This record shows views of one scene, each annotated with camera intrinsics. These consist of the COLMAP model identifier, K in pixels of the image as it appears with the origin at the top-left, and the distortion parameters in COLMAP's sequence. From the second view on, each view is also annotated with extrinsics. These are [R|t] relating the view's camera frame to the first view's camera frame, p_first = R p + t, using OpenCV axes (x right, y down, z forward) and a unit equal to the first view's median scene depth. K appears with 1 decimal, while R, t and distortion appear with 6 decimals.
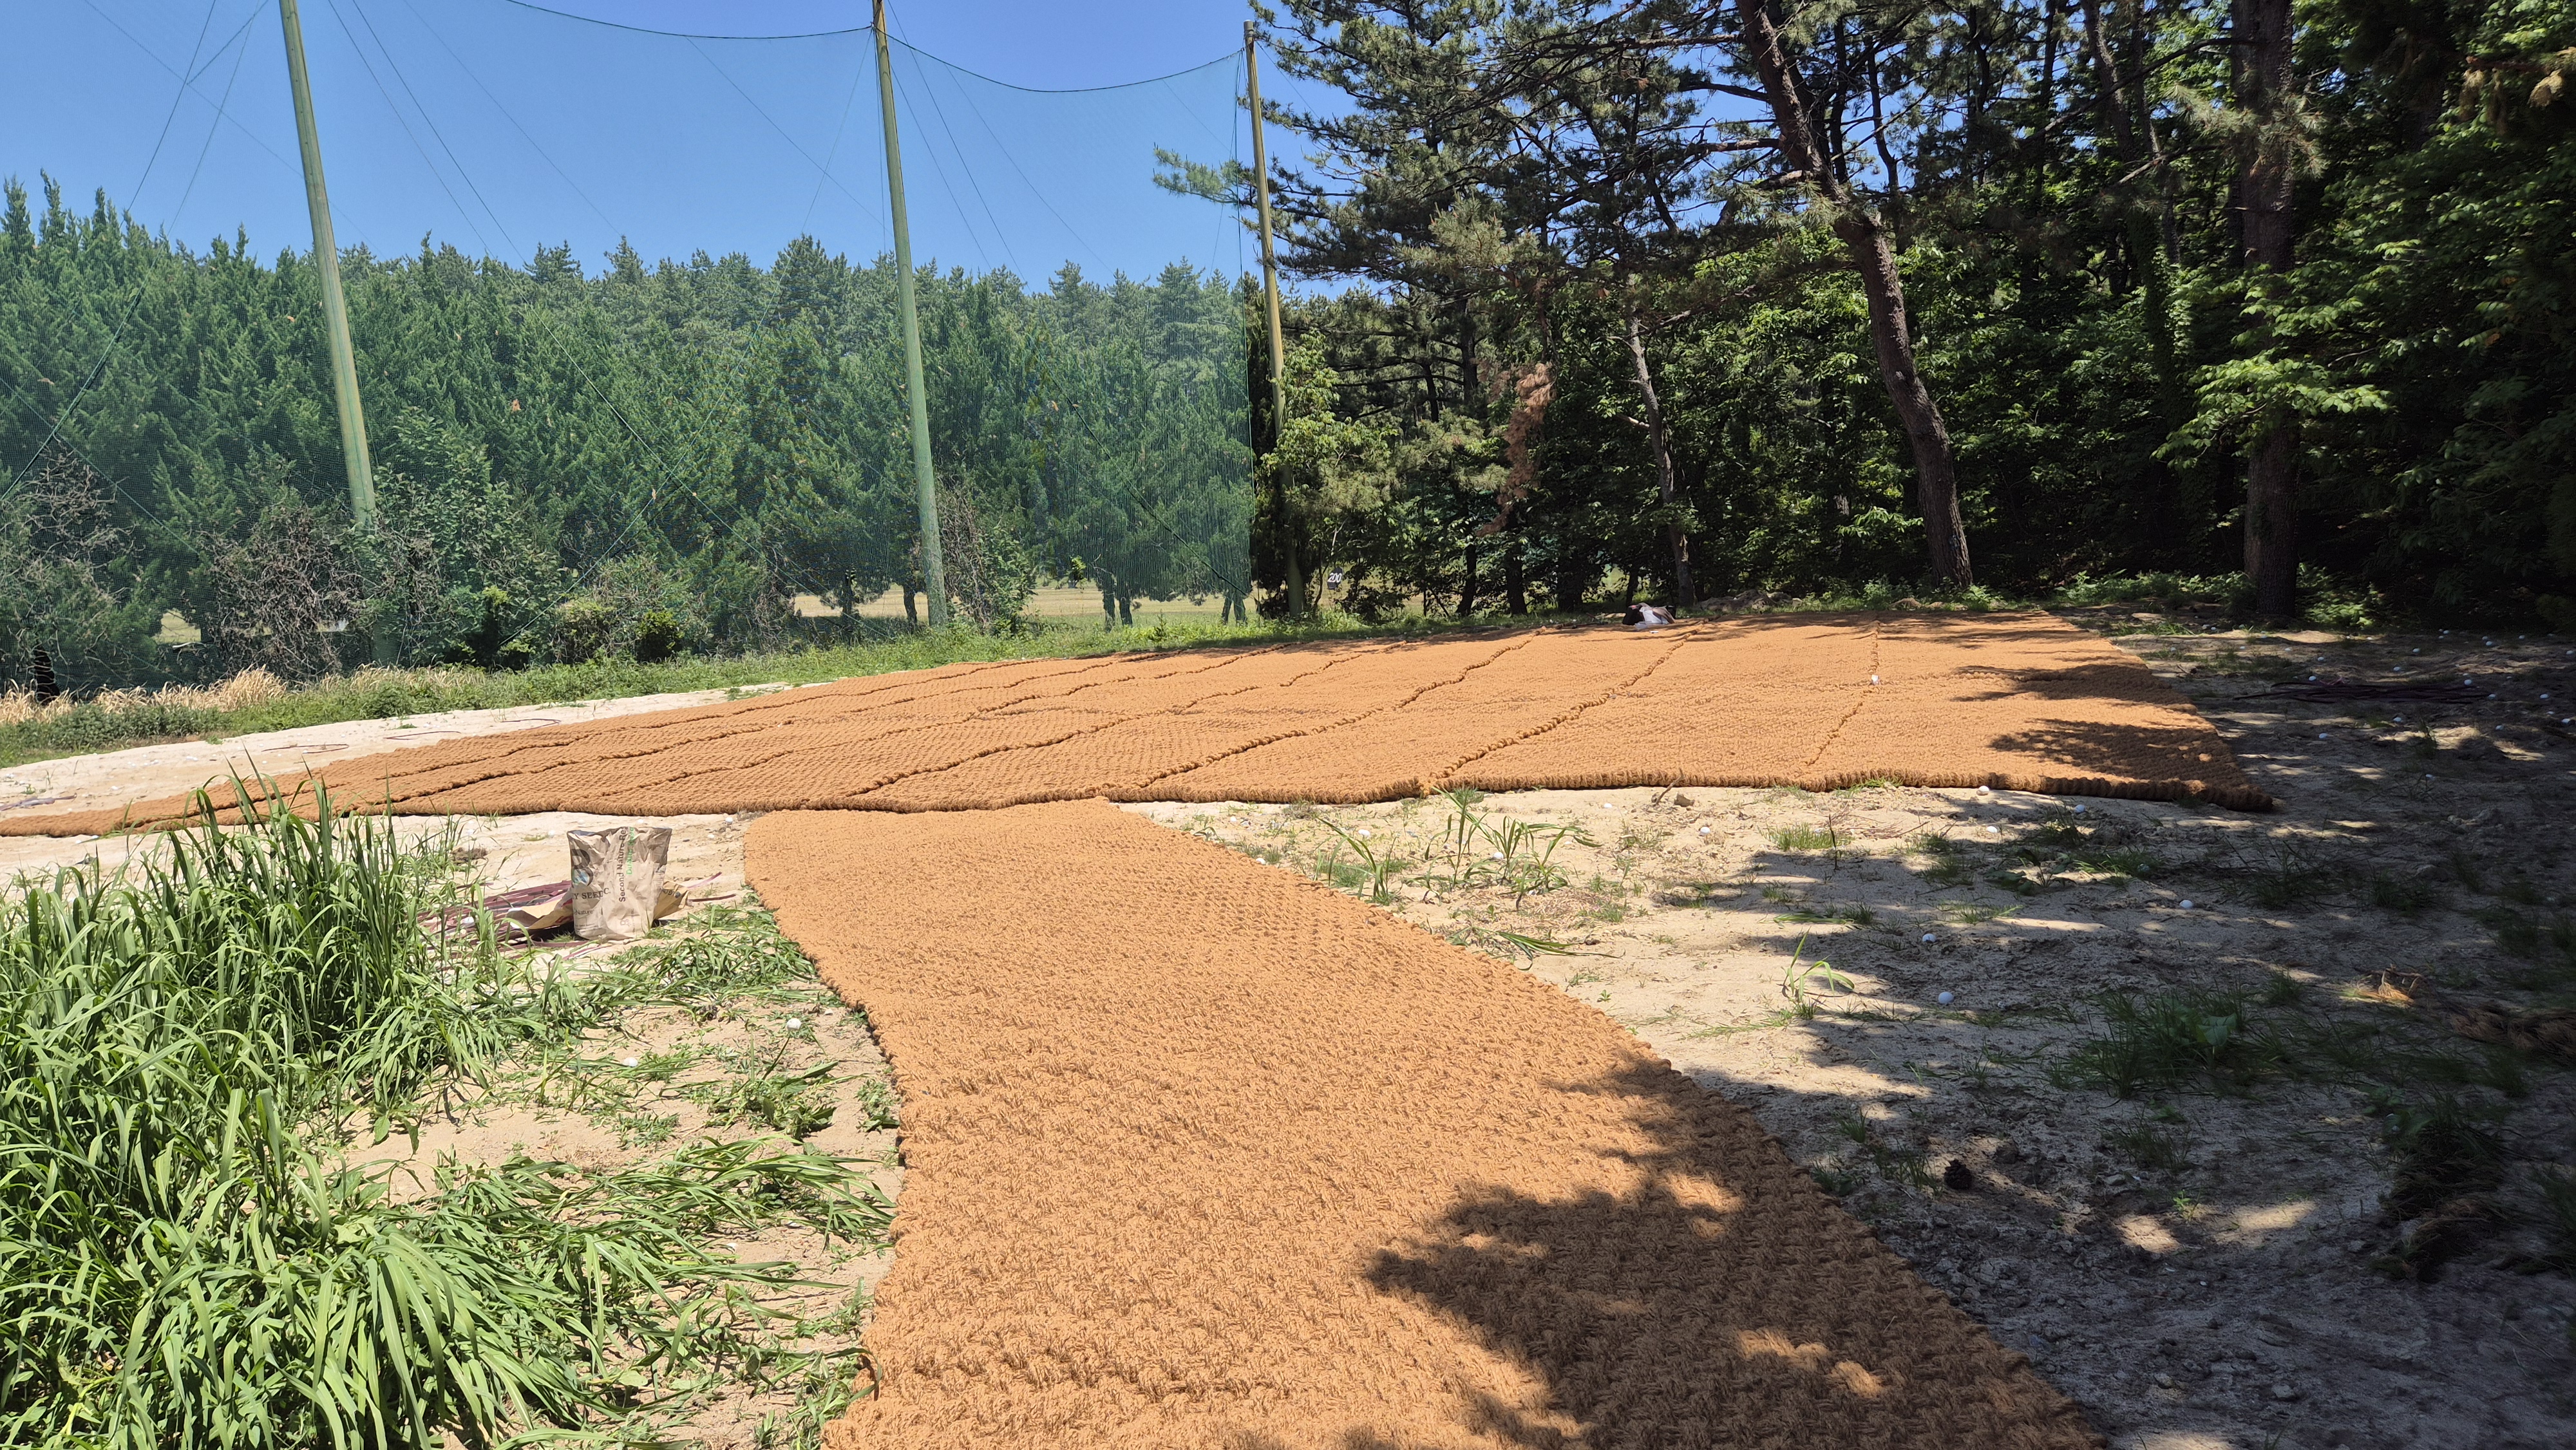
lens RADIAL K [[1779.1, 0, 1298.8], [0, 1779.1, 727.2], [0, 0, 1]] dist [0.089815, -0.071692]
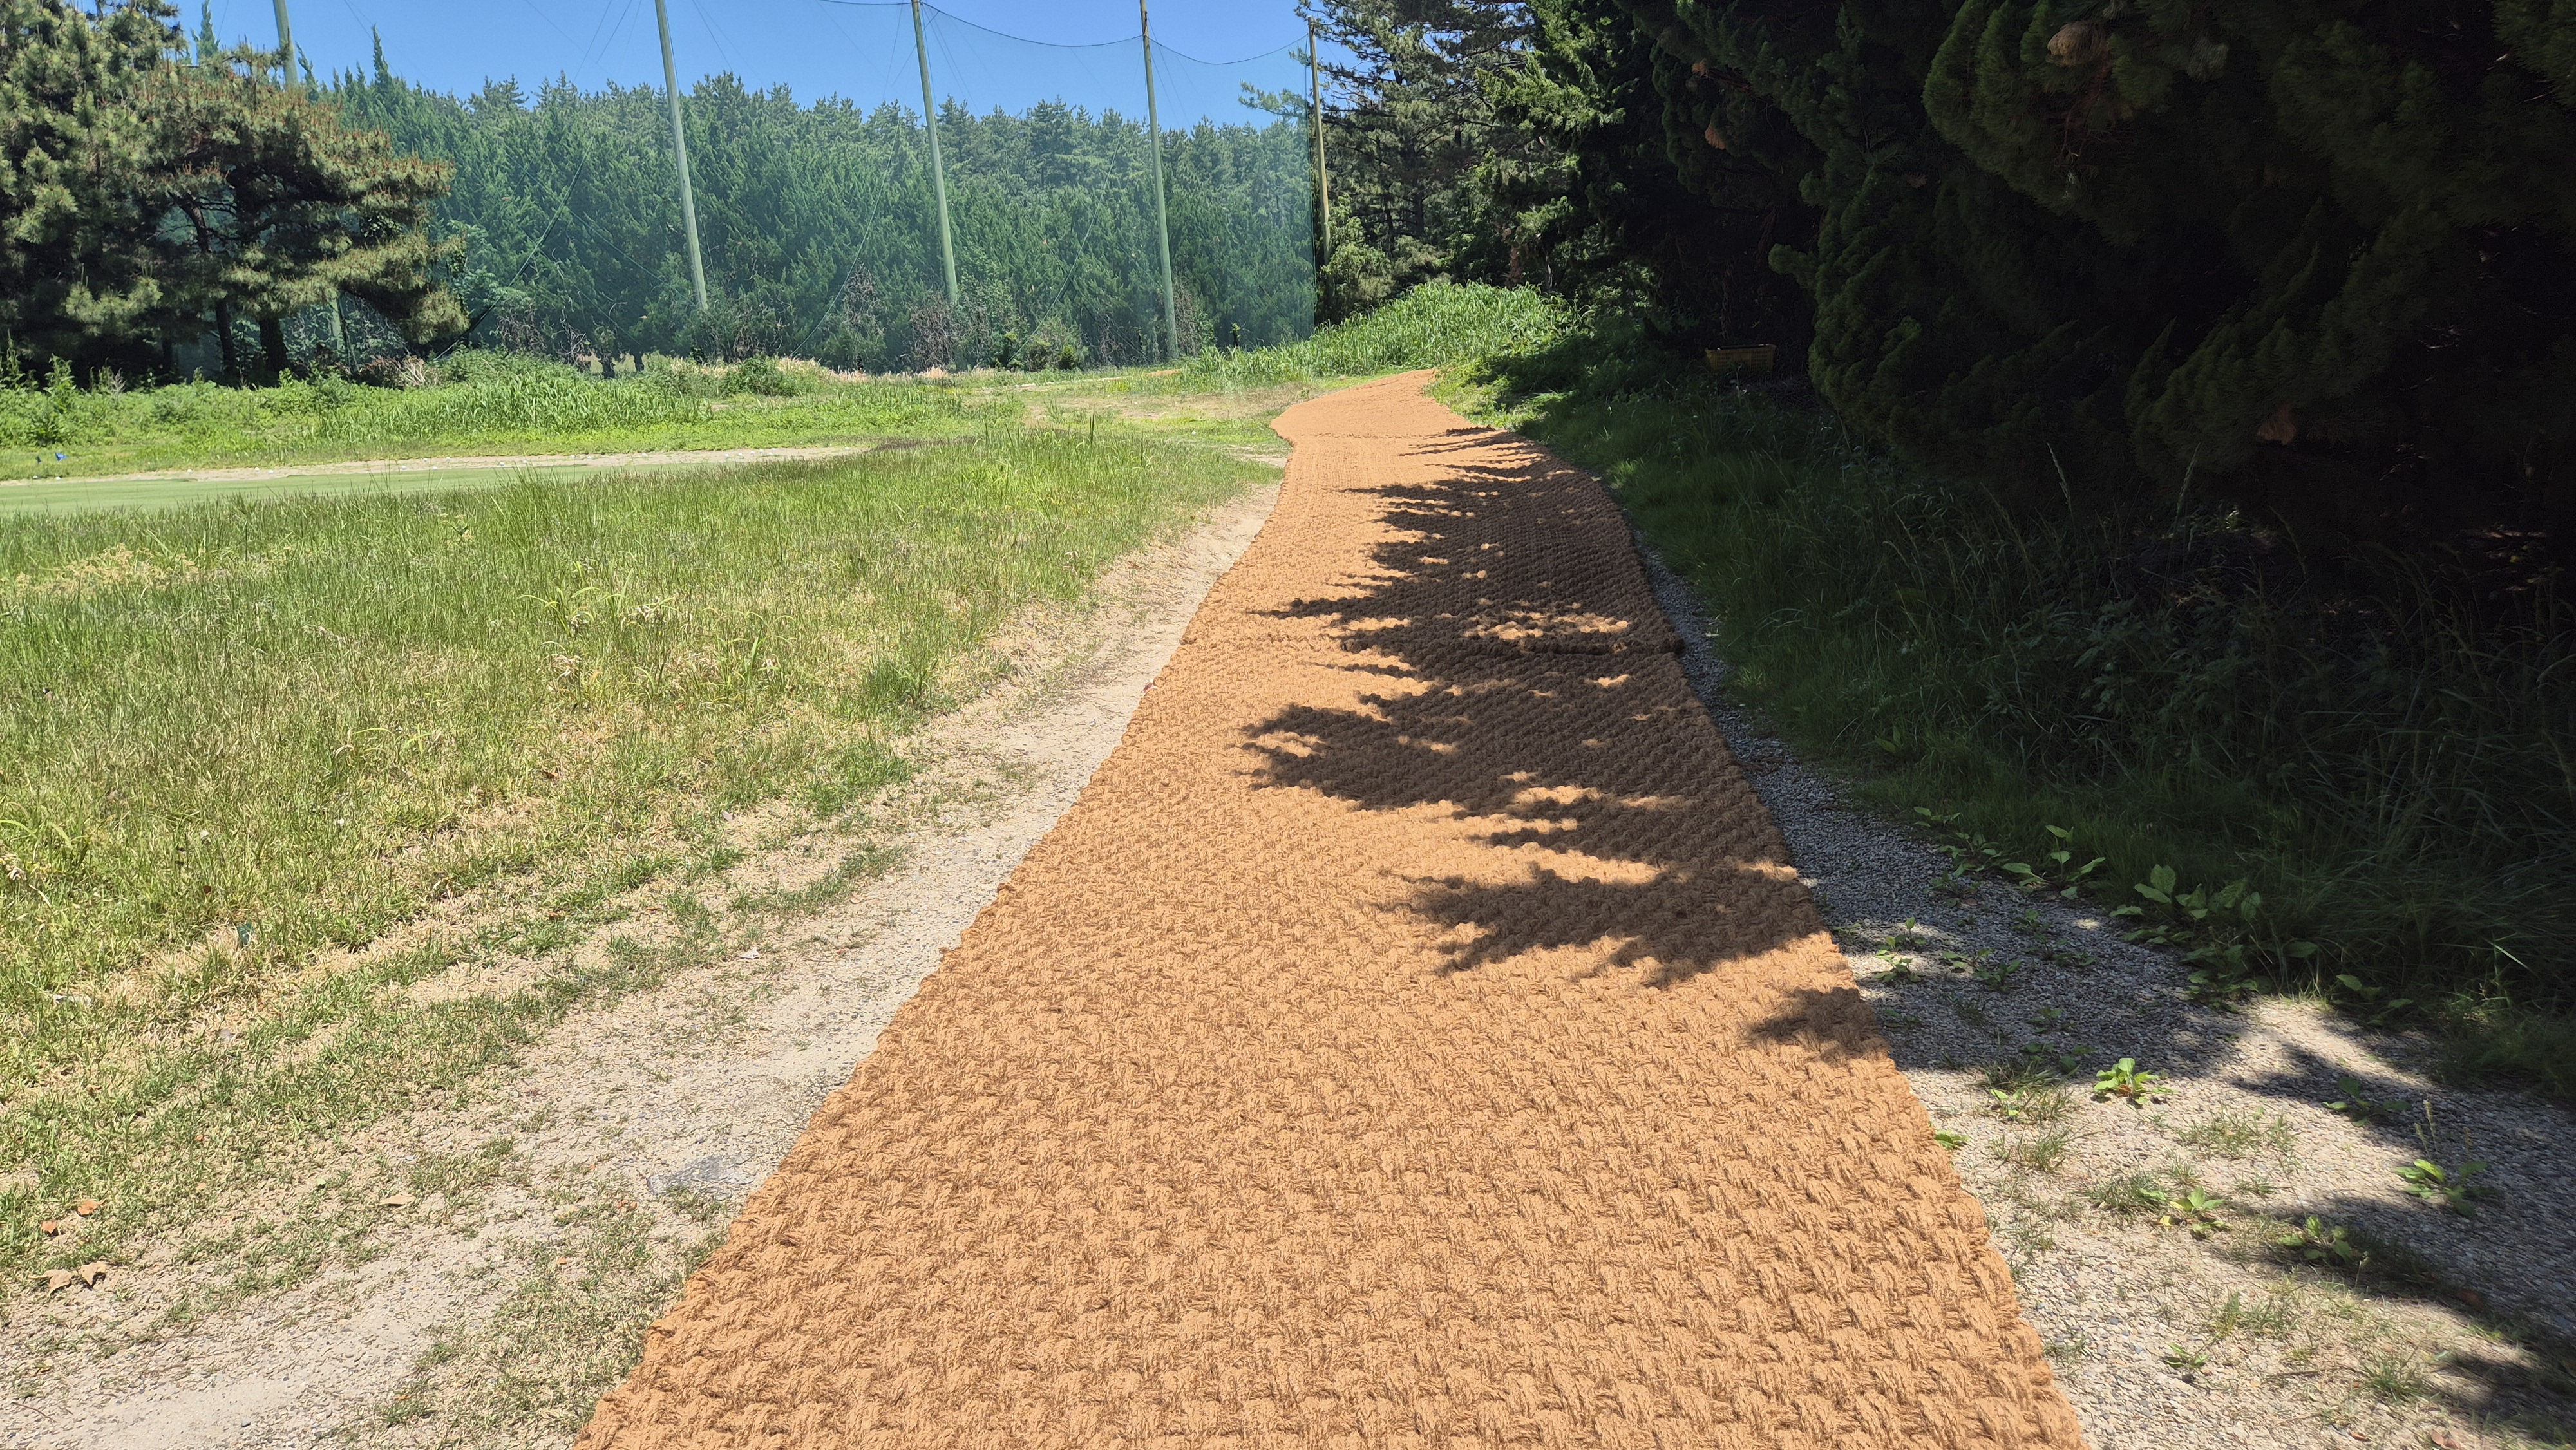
lens RADIAL K [[1779.1, 0, 1283.9], [0, 1779.1, 729.9], [0, 0, 1]] dist [0.089815, -0.071692]
pose [[0.992183, -0.030201, 0.121083, -0.284540], [0.018250, 0.994958, 0.098619, 0.131058], [-0.123451, -0.095639, 0.987731, -0.806090]]
